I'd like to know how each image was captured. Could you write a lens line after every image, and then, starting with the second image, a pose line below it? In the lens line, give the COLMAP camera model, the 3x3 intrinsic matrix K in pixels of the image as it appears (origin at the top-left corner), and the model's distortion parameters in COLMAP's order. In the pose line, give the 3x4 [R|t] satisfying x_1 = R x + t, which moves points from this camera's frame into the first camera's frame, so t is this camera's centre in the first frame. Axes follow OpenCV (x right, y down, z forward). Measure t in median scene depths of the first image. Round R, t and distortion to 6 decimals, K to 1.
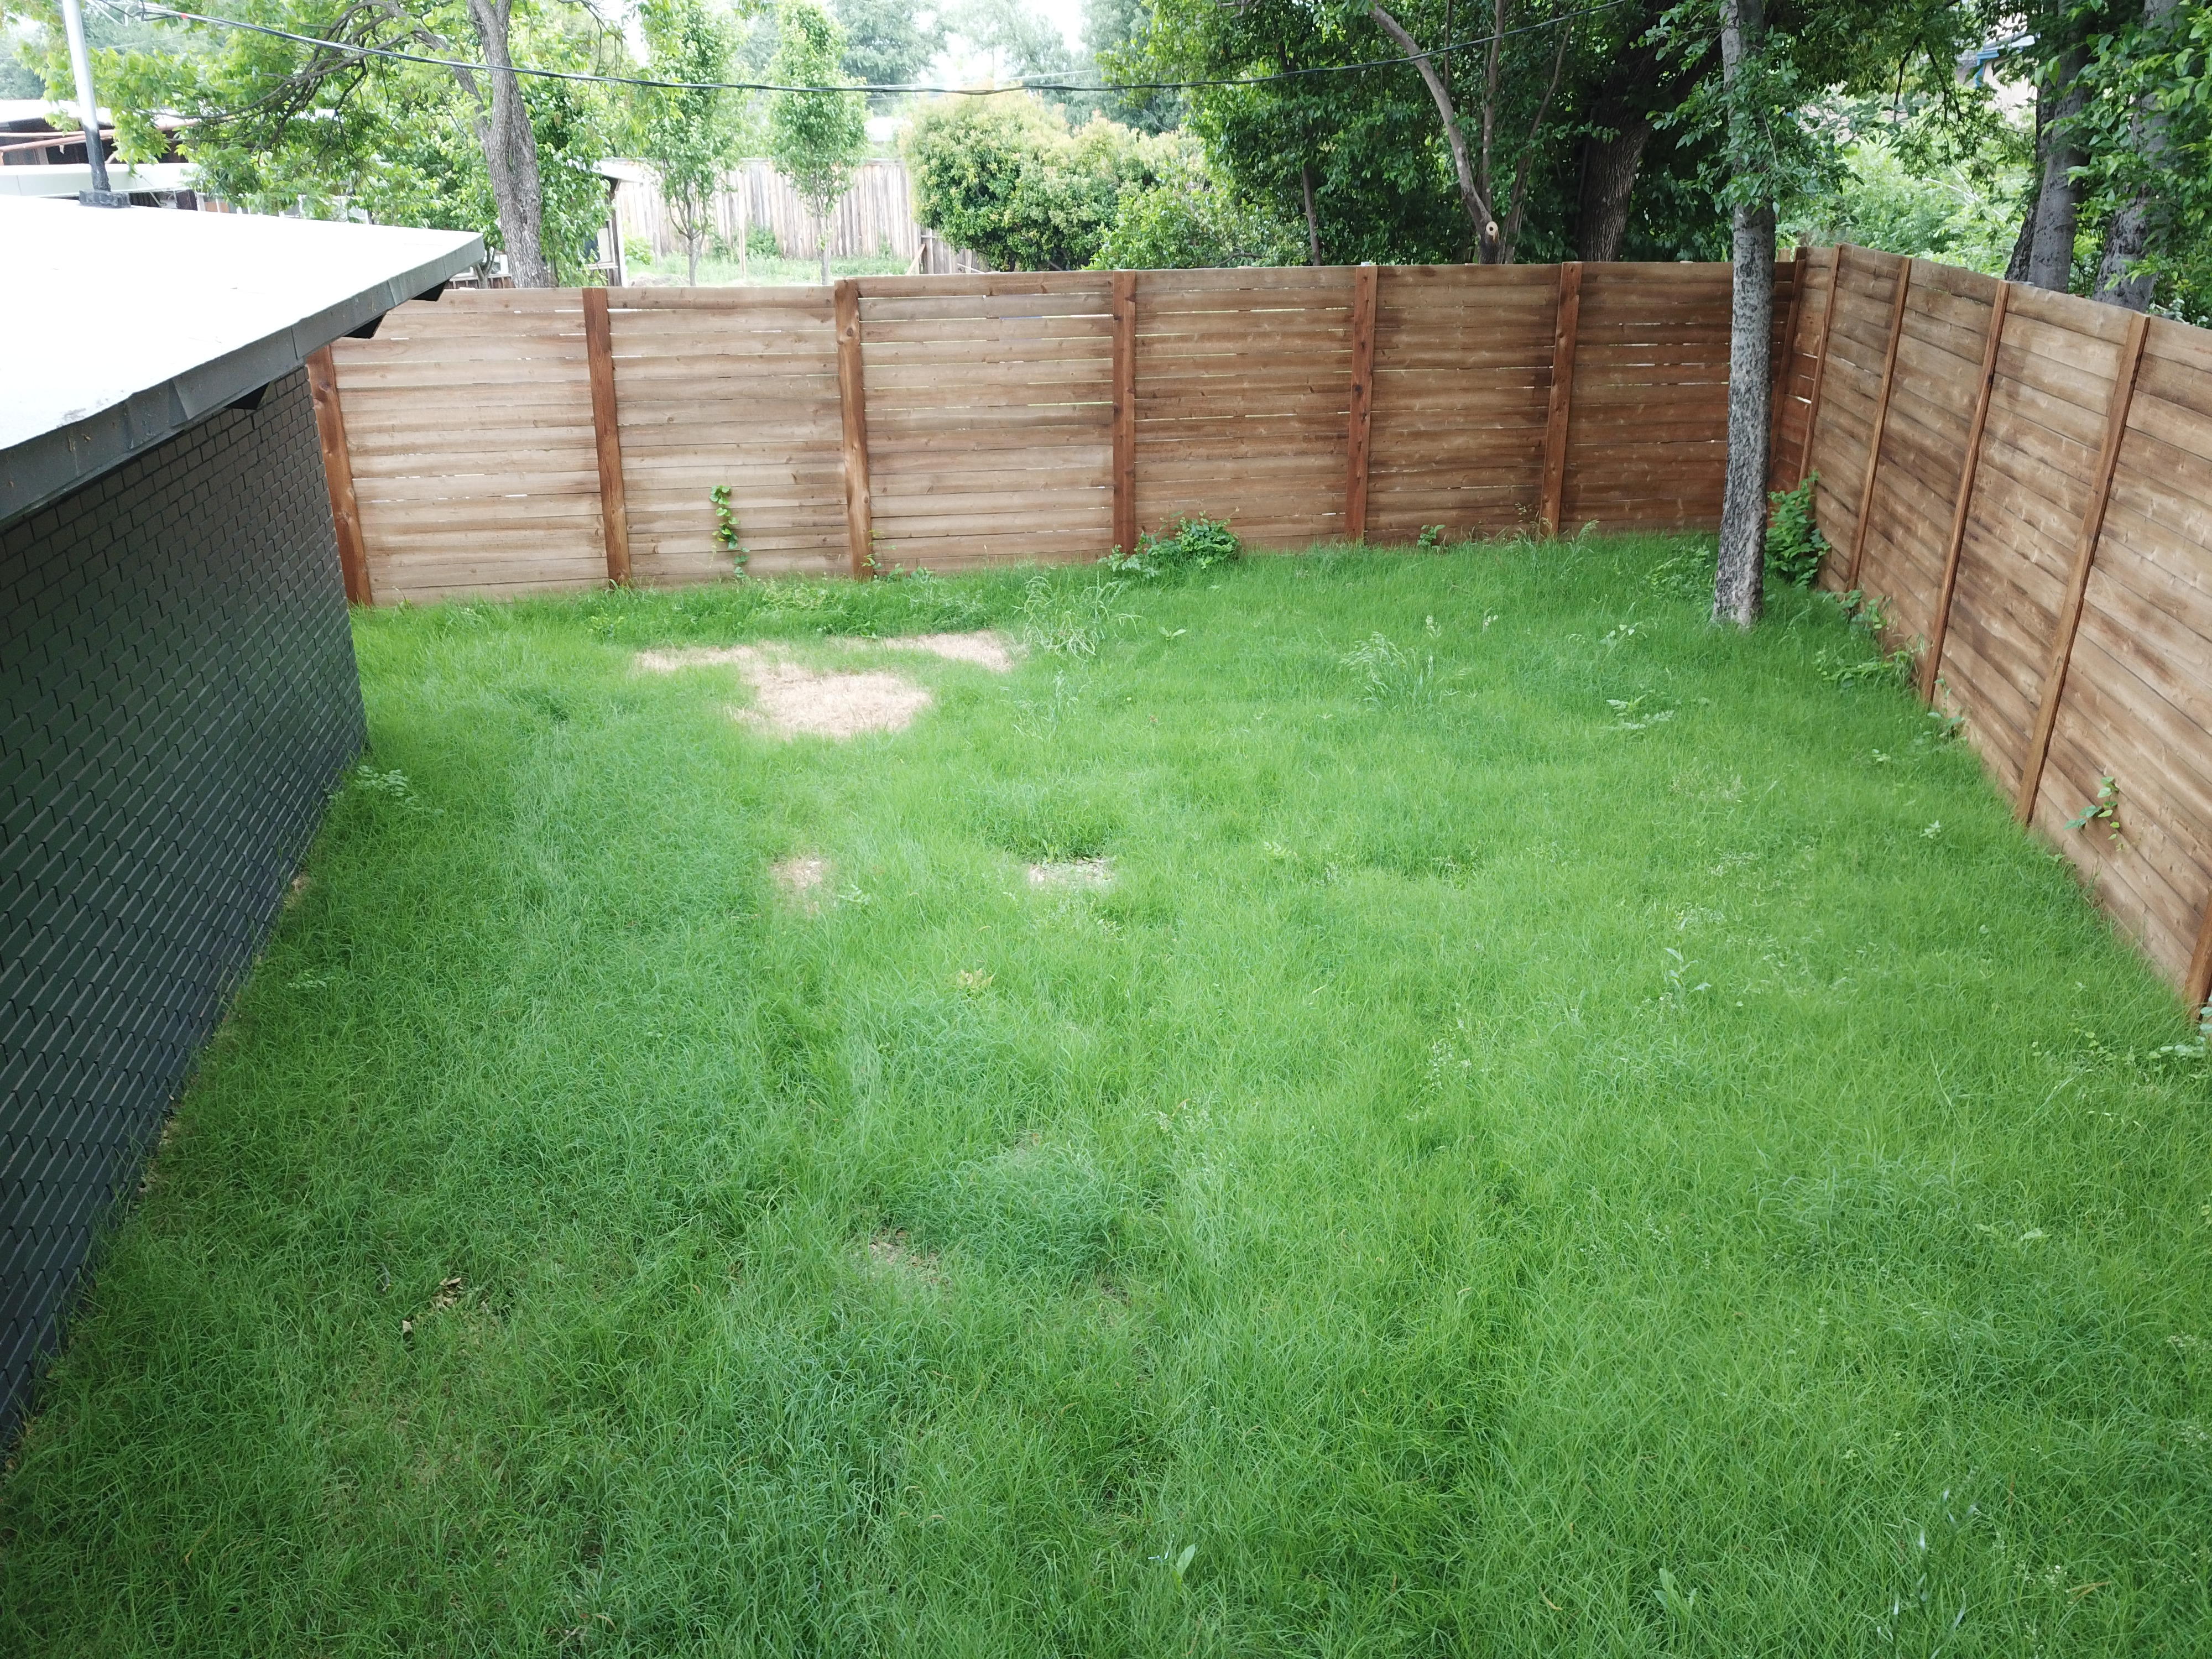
lens RADIAL K [[1699.4, 0, 1106.0], [0, 1699.4, 829.5], [0, 0, 1]] dist [0.000696, -0.038115]
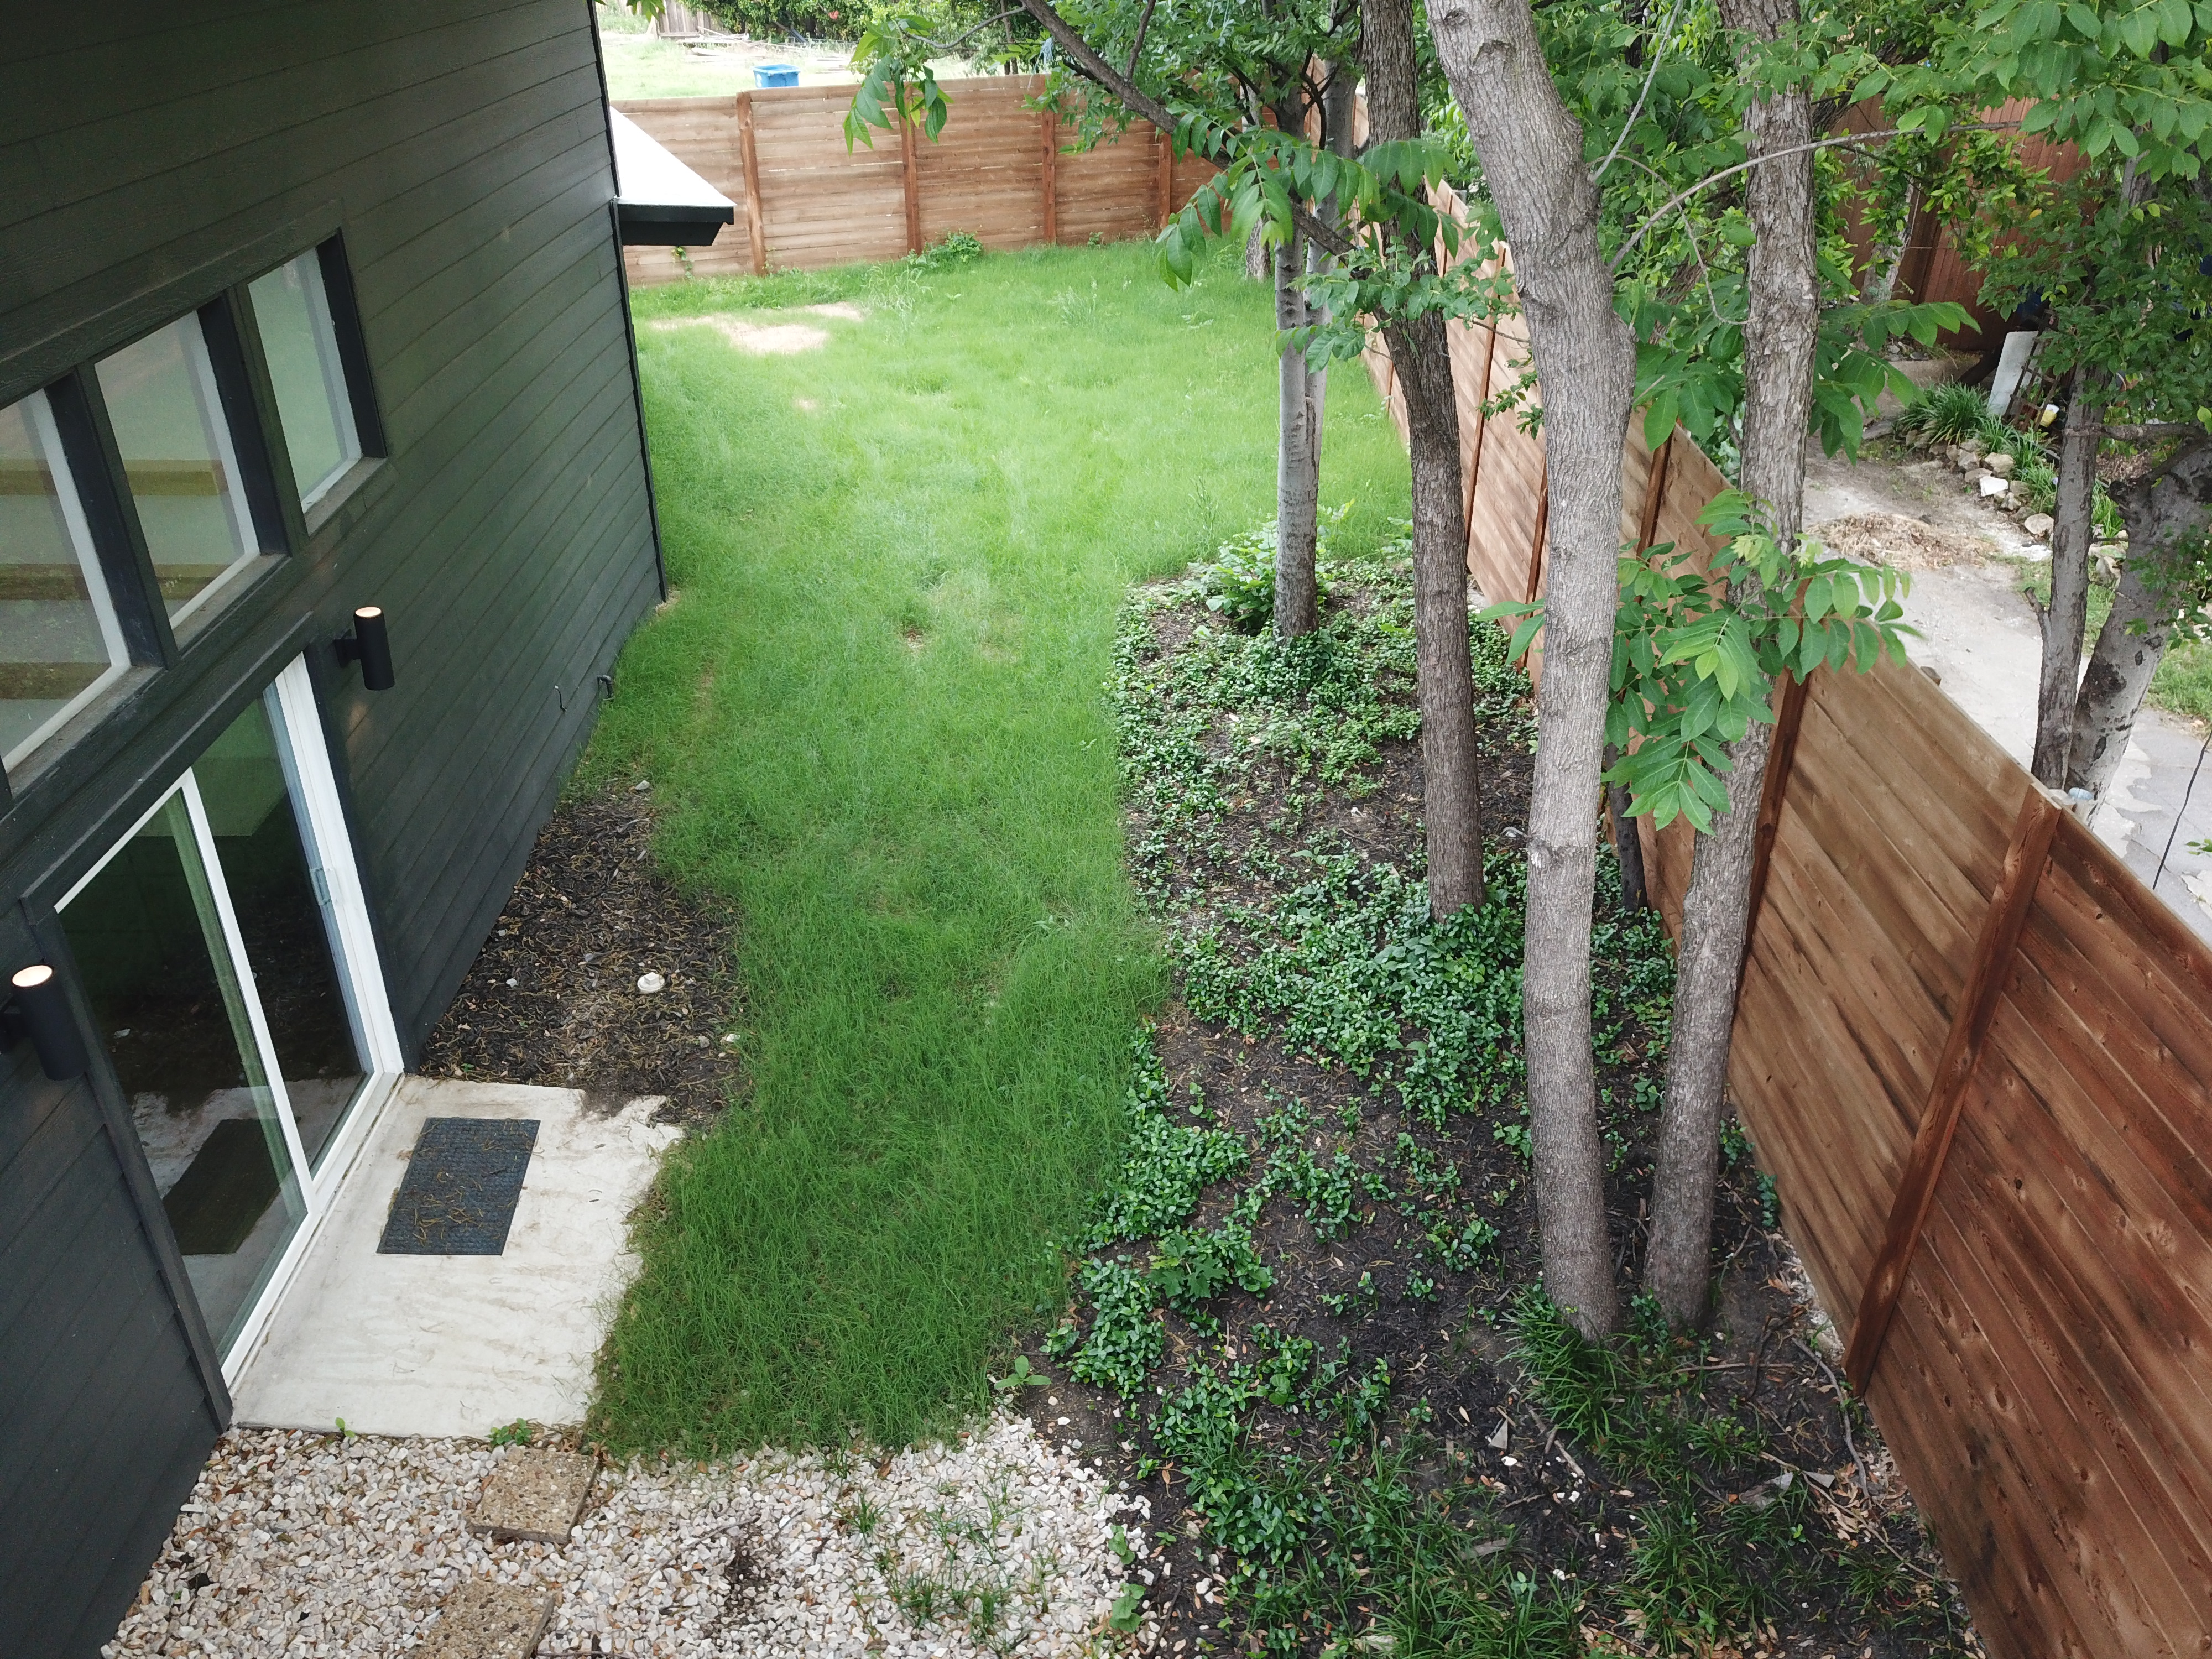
lens RADIAL K [[1698.3, 0, 1106.0], [0, 1698.3, 829.5], [0, 0, 1]] dist [-0.011751, -0.000333]
pose [[0.984203, -0.087374, 0.153984, -0.114960], [0.064064, 0.986559, 0.150326, 0.163242], [-0.165049, -0.138086, 0.976571, -0.772210]]
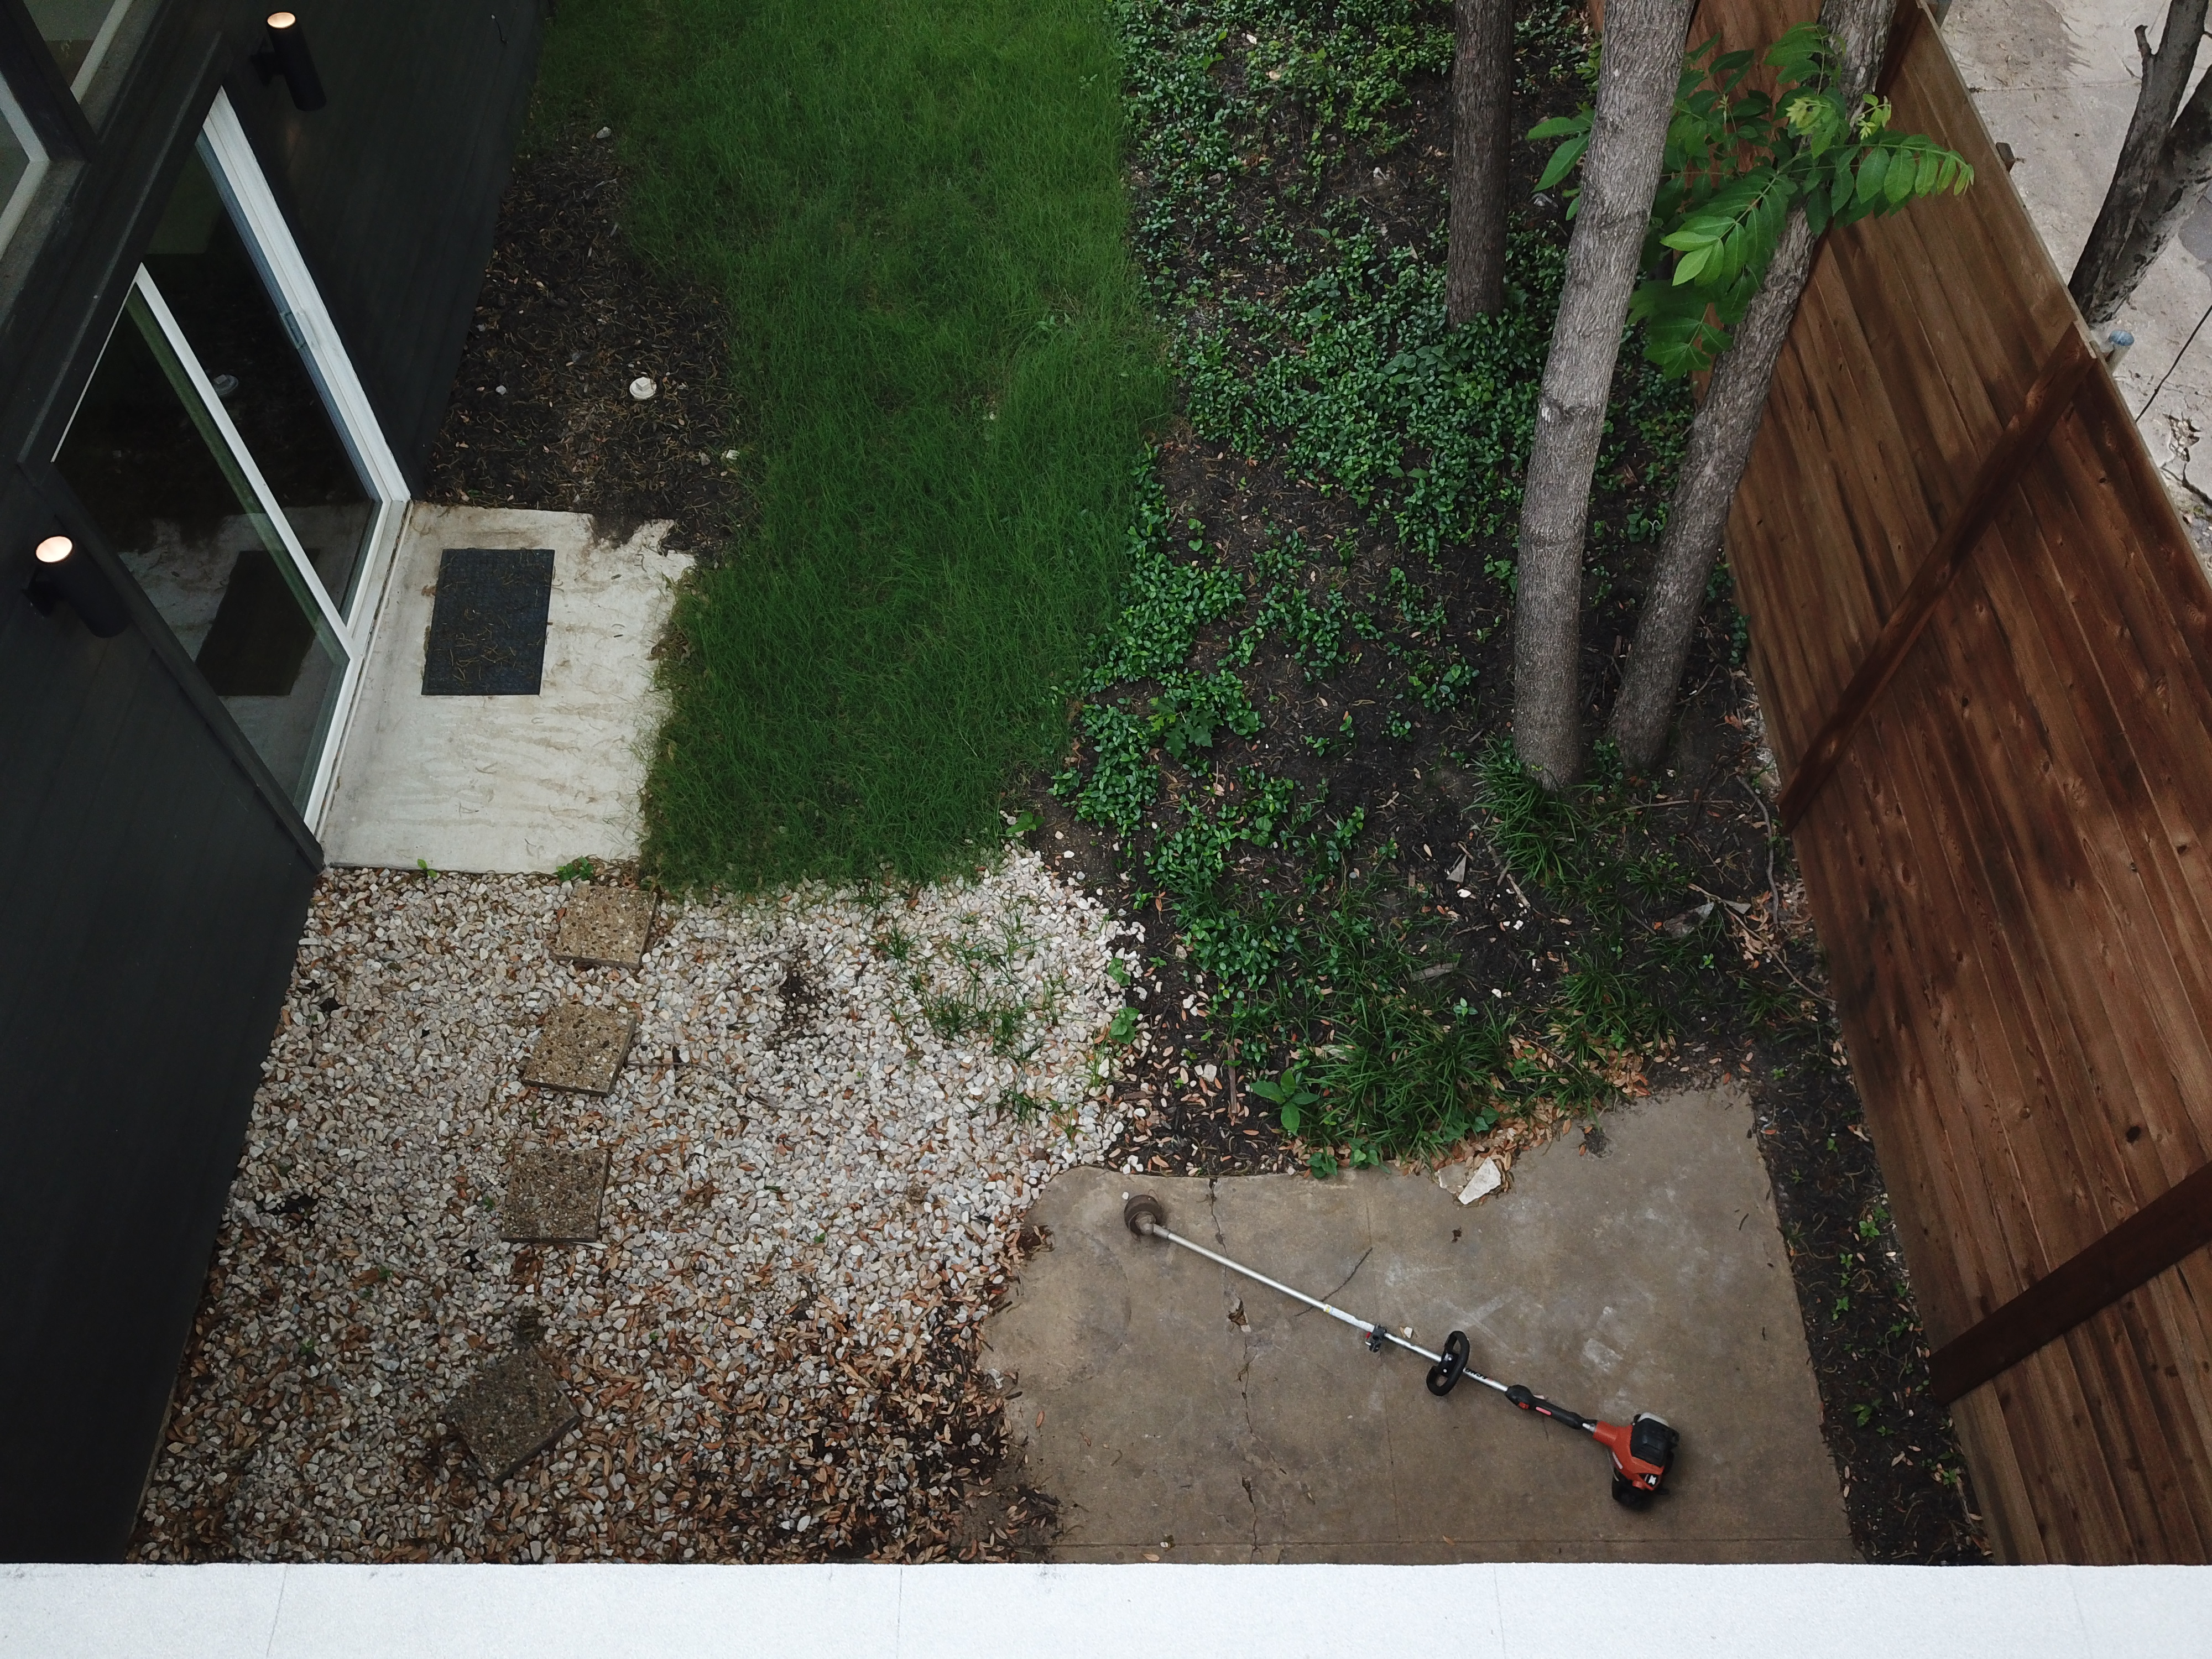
lens RADIAL K [[1699.4, 0, 1106.0], [0, 1699.4, 829.5], [0, 0, 1]] dist [0.000696, -0.038115]
pose [[0.984444, -0.148540, 0.093844, -0.104637], [0.064846, 0.803565, 0.591674, 0.072855], [-0.163297, -0.576385, 0.800697, -0.751286]]
